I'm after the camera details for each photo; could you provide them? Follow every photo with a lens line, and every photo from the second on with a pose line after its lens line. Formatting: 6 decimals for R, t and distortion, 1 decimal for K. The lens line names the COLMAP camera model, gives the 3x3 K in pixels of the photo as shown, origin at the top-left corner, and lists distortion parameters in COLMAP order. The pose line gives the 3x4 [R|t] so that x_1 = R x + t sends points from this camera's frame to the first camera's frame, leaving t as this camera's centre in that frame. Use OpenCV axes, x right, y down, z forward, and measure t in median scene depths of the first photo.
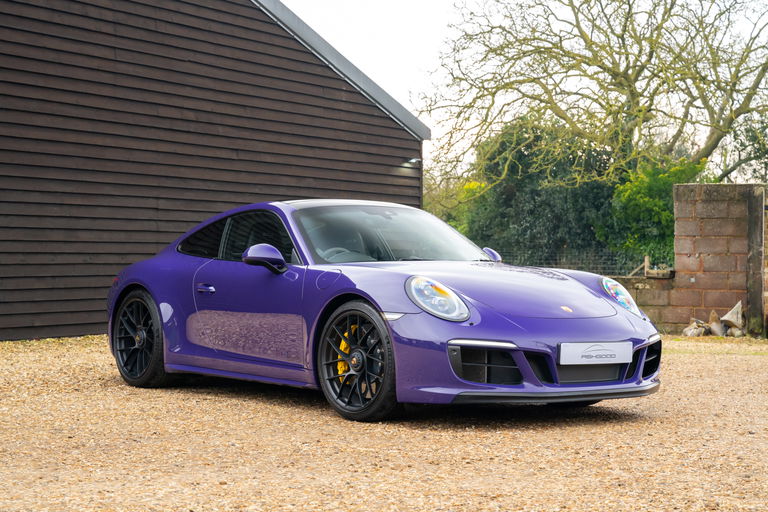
lens RADIAL K [[1529.3, 0, 384.0], [0, 1529.3, 256.0], [0, 0, 1]] dist [-0.004859, -0.145144]
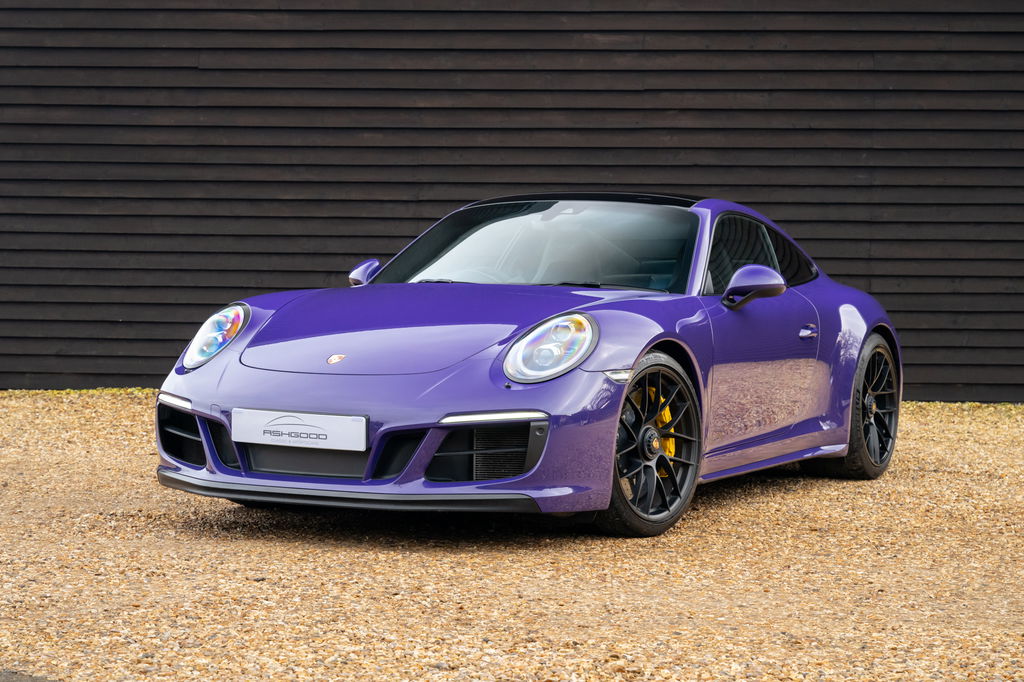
lens RADIAL K [[2039.1, 0, 512.0], [0, 2039.1, 341.0], [0, 0, 1]] dist [-0.004859, -0.145144]
pose [[0.443182, 0.027637, -0.896005, 0.460177], [-0.006492, 0.999597, 0.027621, 0.002568], [0.896408, -0.006424, 0.443183, 0.362797]]
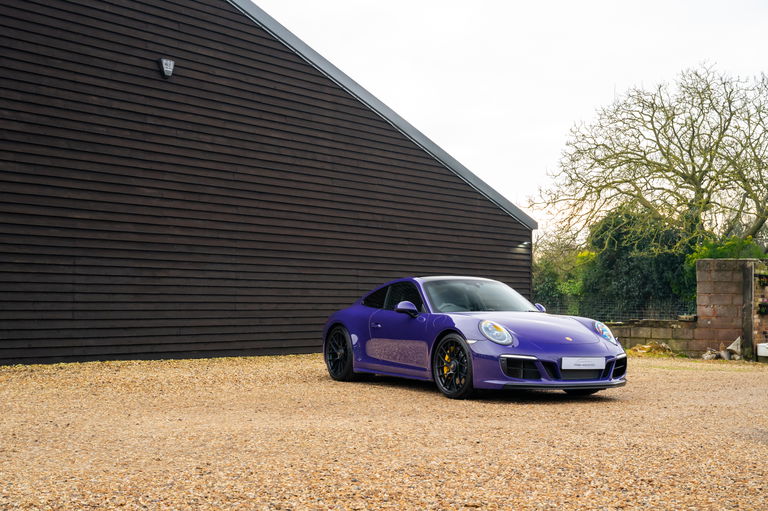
lens RADIAL K [[1117.3, 0, 384.0], [0, 1117.3, 255.5], [0, 0, 1]] dist [-0.024820, 0.004590]
pose [[0.990698, 0.000520, -0.136078, 0.042750], [-0.006149, 0.999142, -0.040946, -0.004409], [0.135940, 0.041402, 0.989852, -0.178620]]
